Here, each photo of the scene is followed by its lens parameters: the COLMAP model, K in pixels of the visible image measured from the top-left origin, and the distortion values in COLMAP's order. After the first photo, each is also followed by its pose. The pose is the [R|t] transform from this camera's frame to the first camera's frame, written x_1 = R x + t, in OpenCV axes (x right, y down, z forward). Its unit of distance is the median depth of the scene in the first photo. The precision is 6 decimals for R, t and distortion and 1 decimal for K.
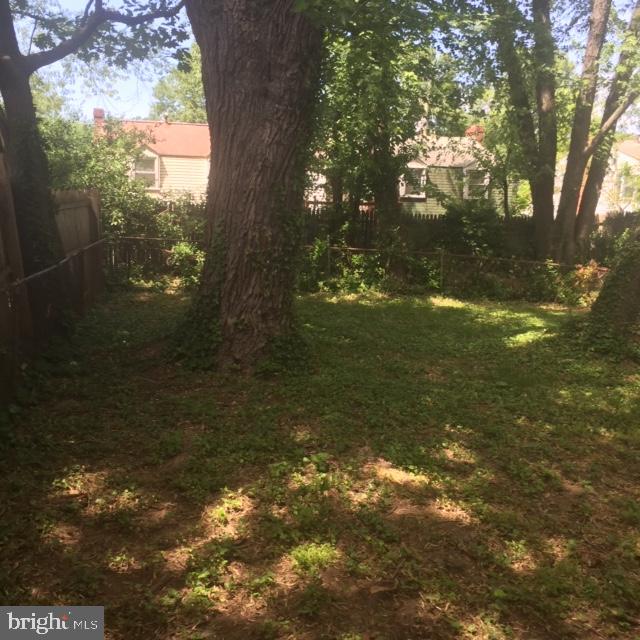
lens RADIAL K [[737.2, 0, 326.1], [0, 737.2, 319.0], [0, 0, 1]] dist [0.087154, -0.102056]
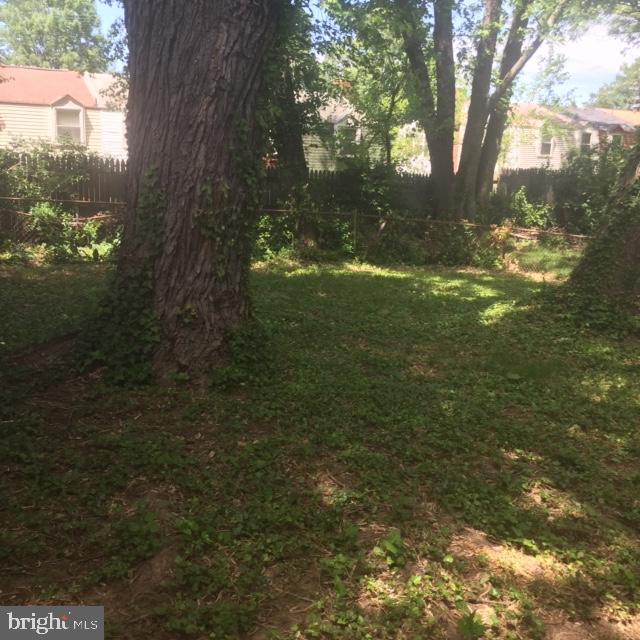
lens RADIAL K [[737.2, 0, 326.1], [0, 737.2, 319.0], [0, 0, 1]] dist [0.087154, -0.102056]
pose [[0.980103, -0.038158, 0.194787, -0.121488], [0.027983, 0.998109, 0.054725, -0.025381], [-0.196507, -0.048186, 0.979318, 0.272735]]
